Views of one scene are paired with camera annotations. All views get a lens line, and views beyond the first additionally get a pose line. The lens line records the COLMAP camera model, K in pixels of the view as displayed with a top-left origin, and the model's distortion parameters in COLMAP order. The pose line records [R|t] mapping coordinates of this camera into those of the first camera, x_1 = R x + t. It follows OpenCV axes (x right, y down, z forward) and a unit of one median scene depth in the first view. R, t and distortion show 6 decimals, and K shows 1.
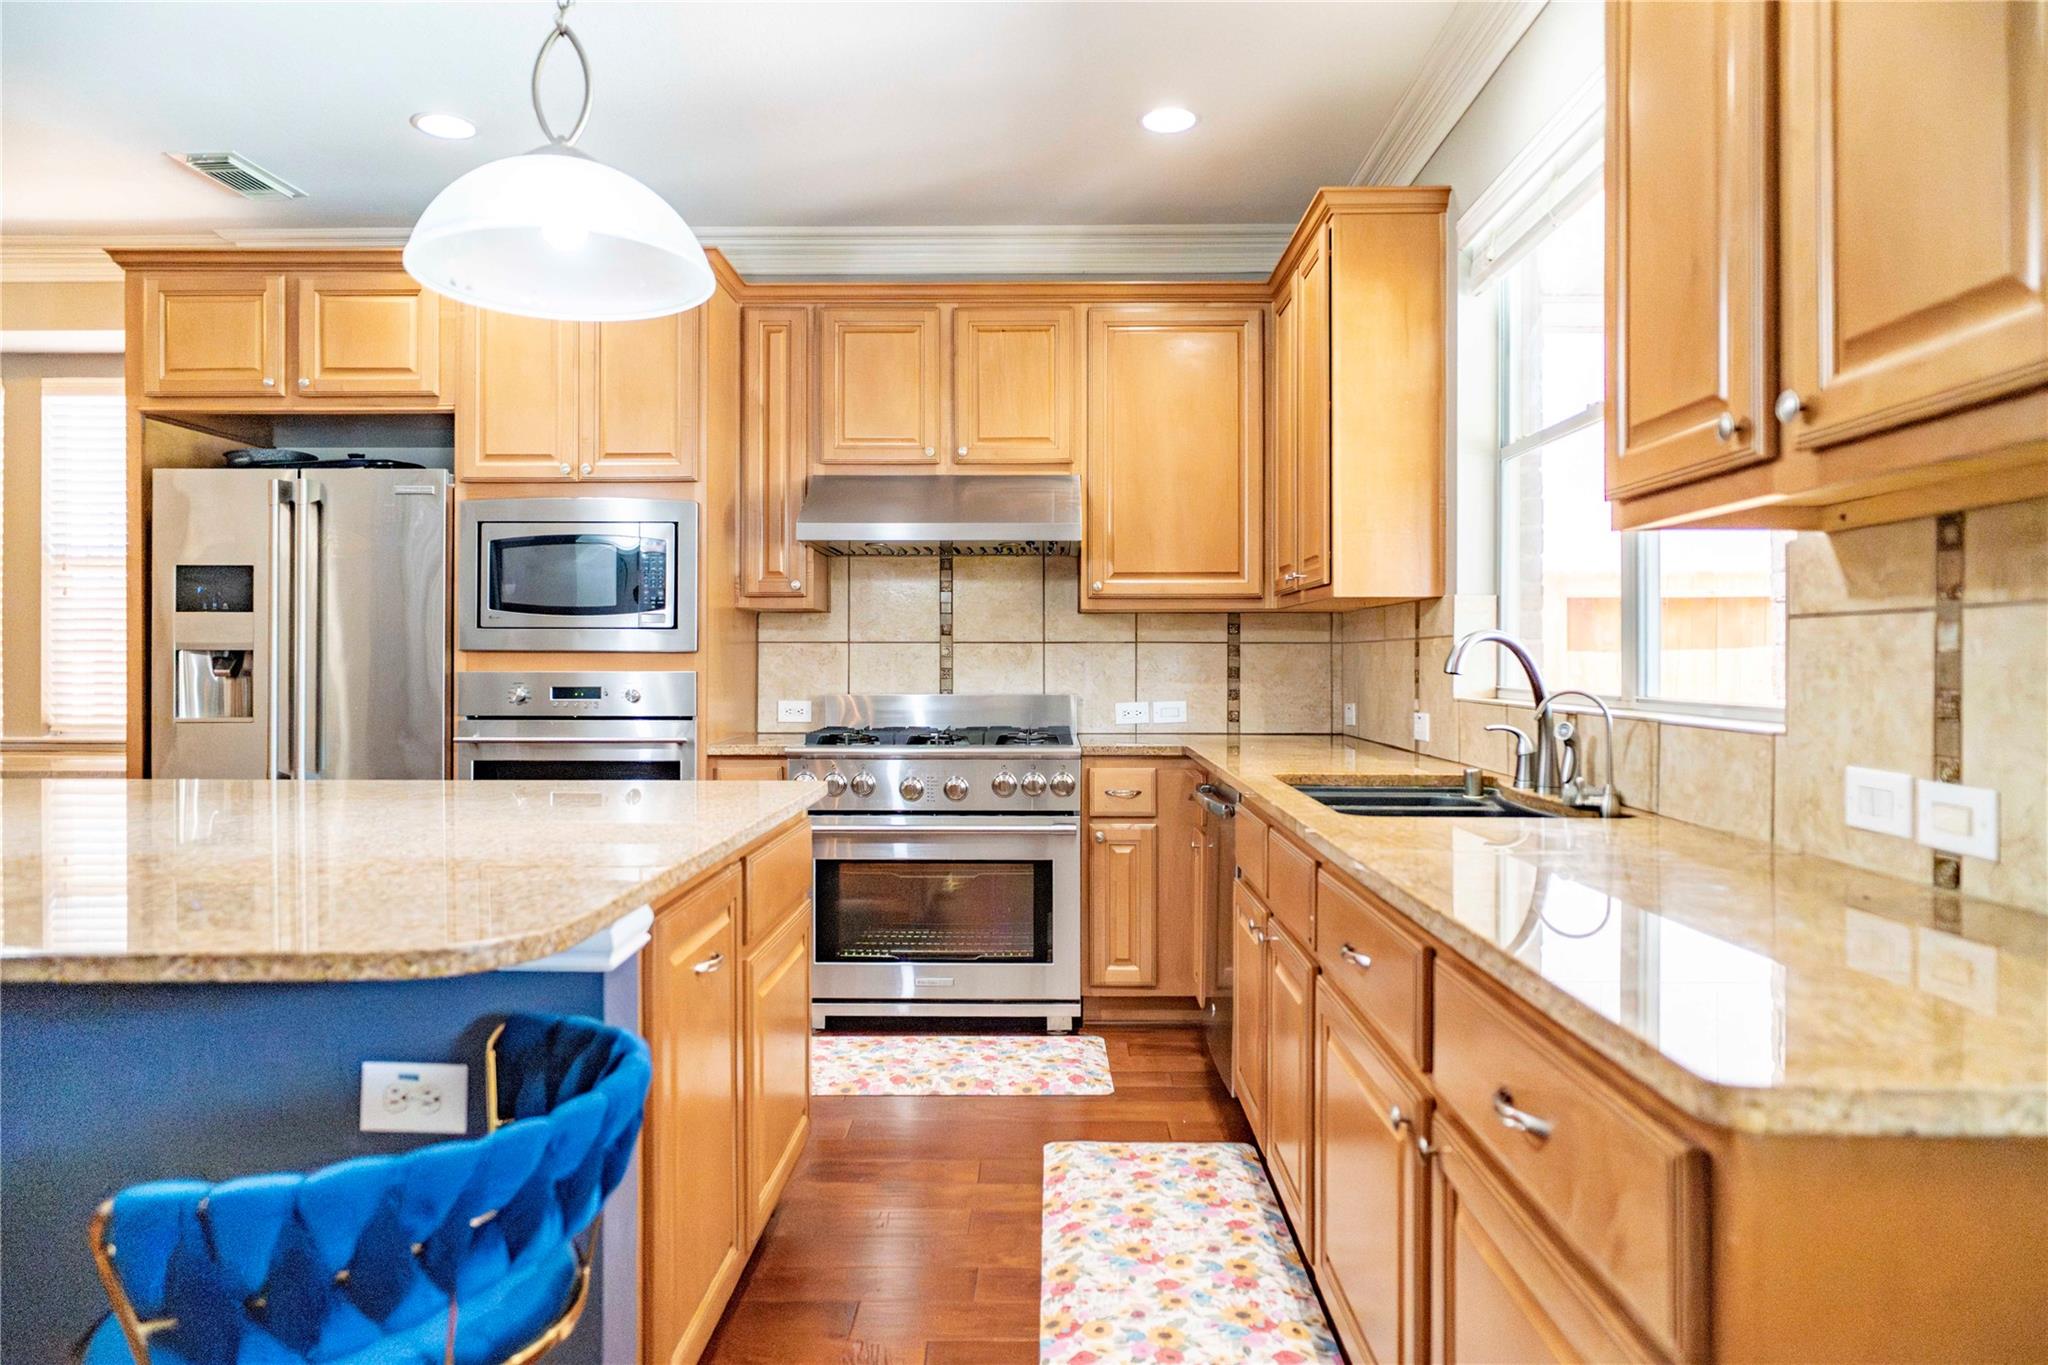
lens RADIAL K [[1211.6, 0, 1057.0], [0, 1211.6, 656.5], [0, 0, 1]] dist [-0.004345, -0.000286]
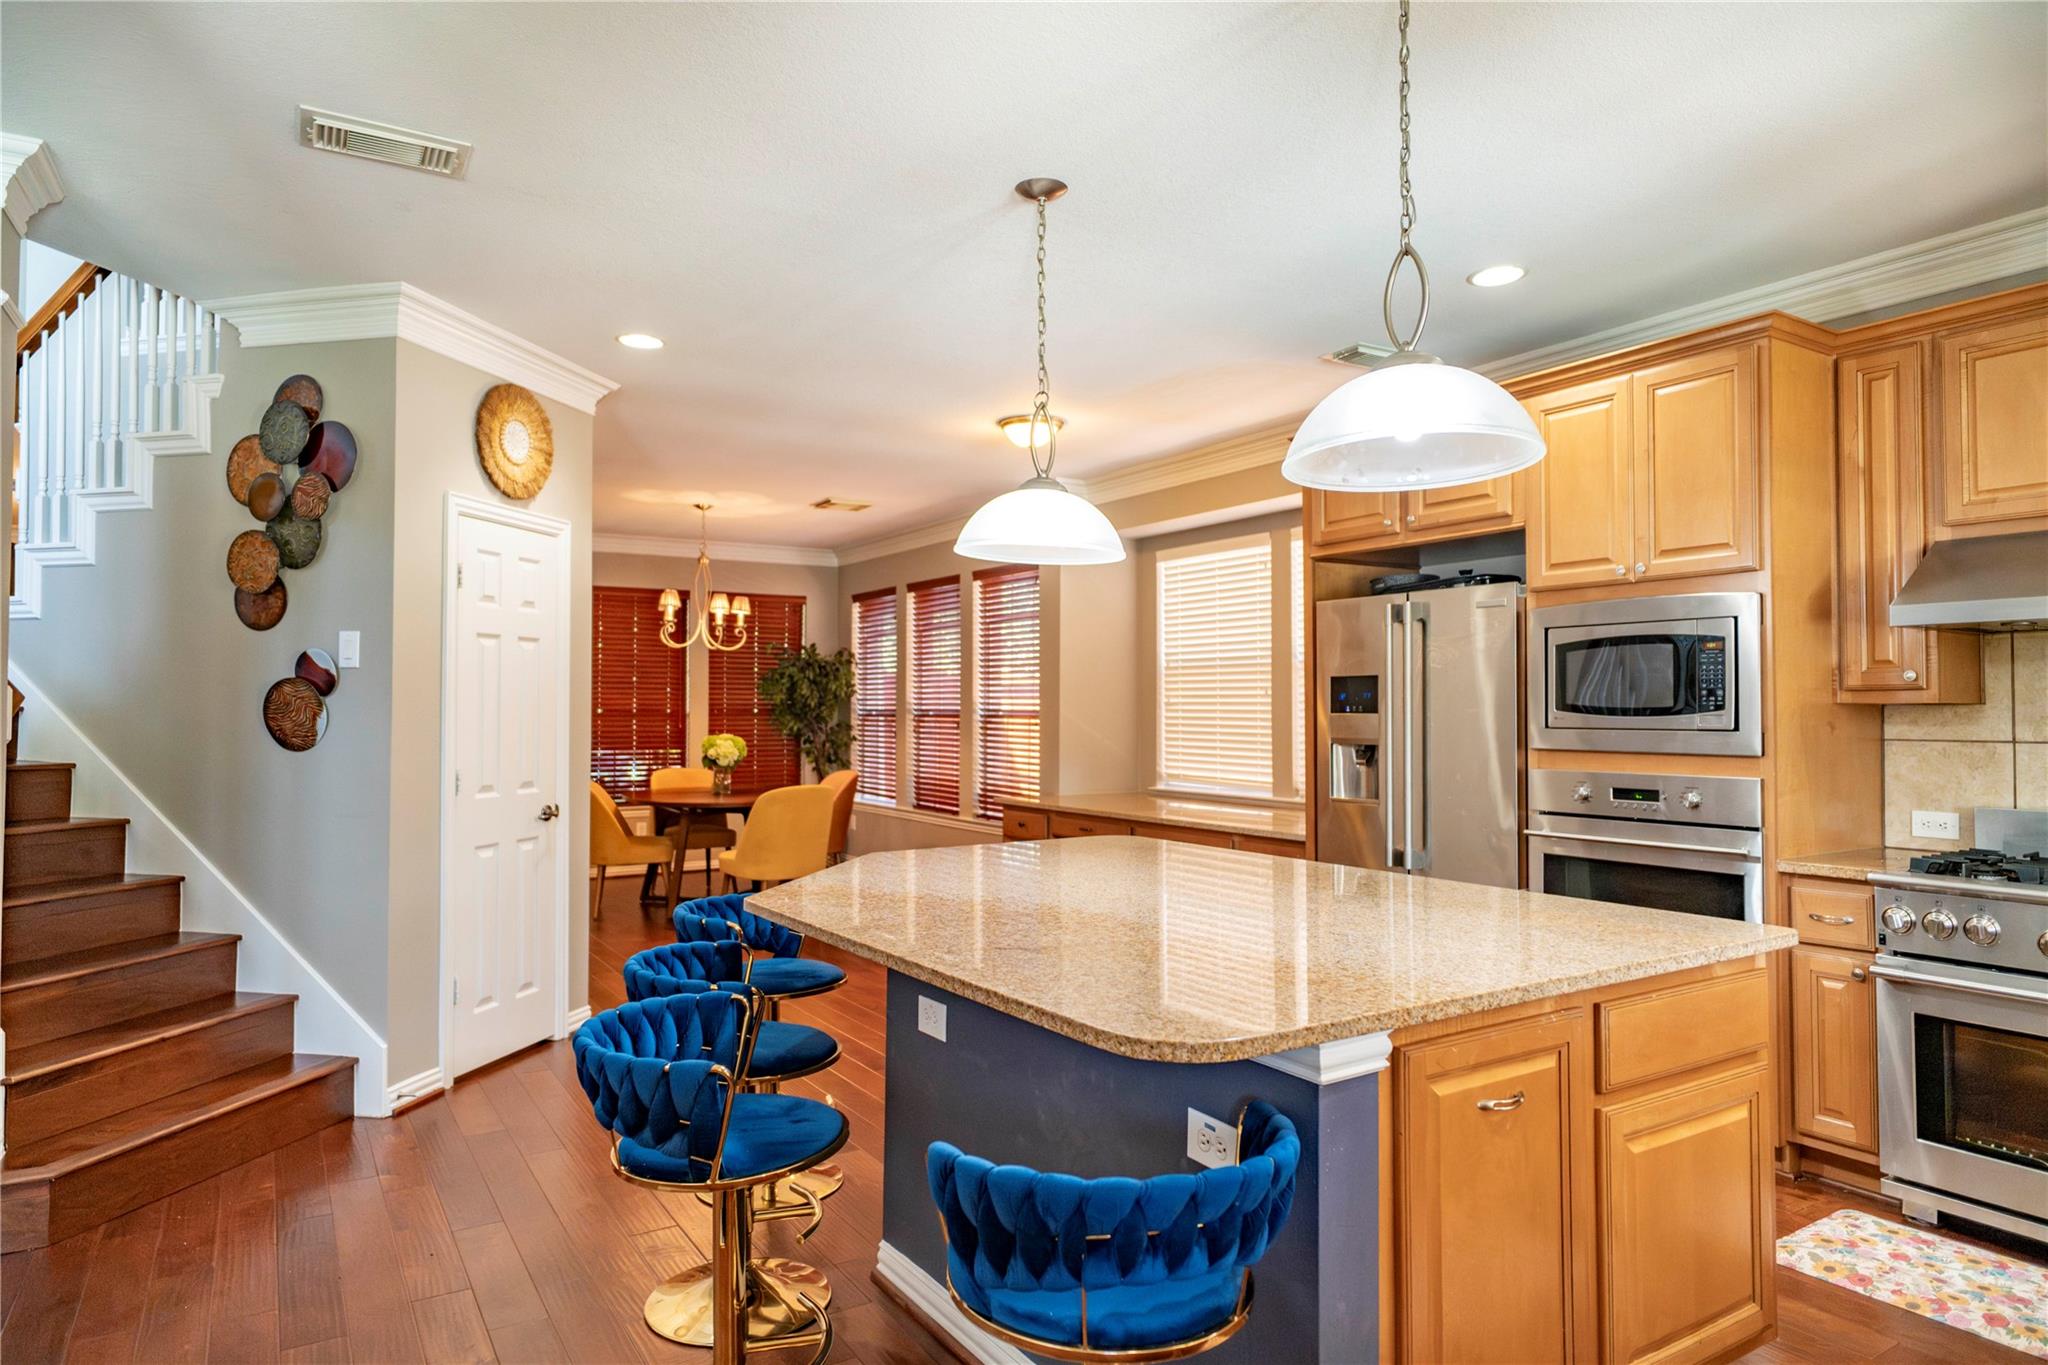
lens RADIAL K [[1224.5, 0, 1018.8], [0, 1224.5, 678.6], [0, 0, 1]] dist [-0.003046, 0.000609]
pose [[0.533602, -0.023174, -0.845418, 0.184110], [0.002977, 0.999670, -0.025523, -0.041007], [0.845730, 0.011103, 0.533495, 0.035721]]
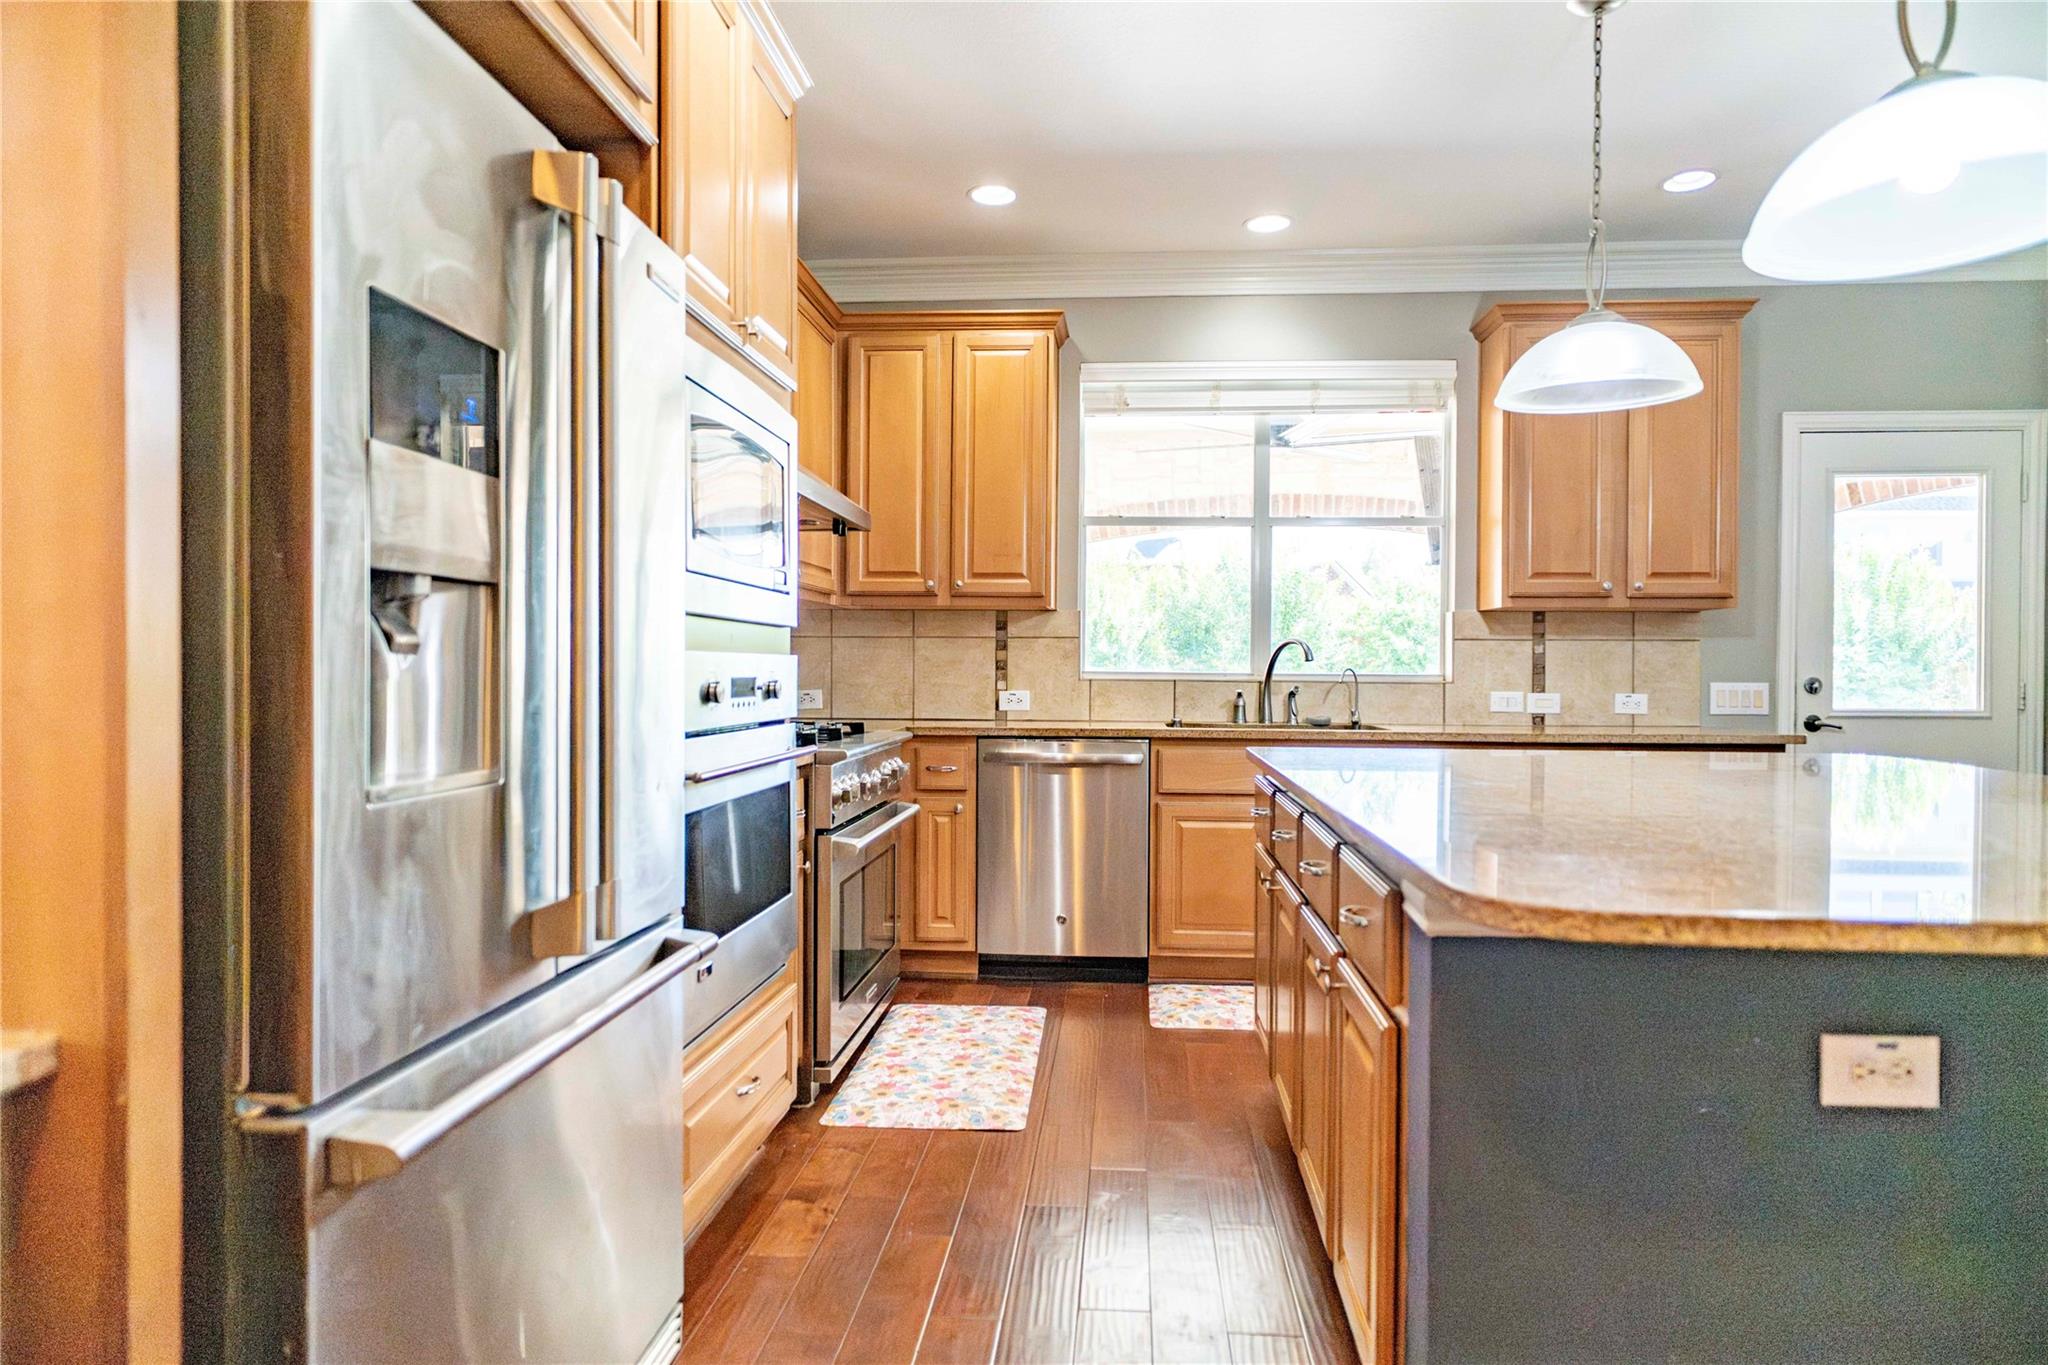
lens RADIAL K [[1224.5, 0, 1018.8], [0, 1224.5, 678.6], [0, 0, 1]] dist [-0.003046, 0.000609]
pose [[0.076811, -0.005235, 0.997032, -1.015130], [-0.007676, 0.999953, 0.005842, 0.021383], [-0.997016, -0.008102, 0.076768, 0.809872]]
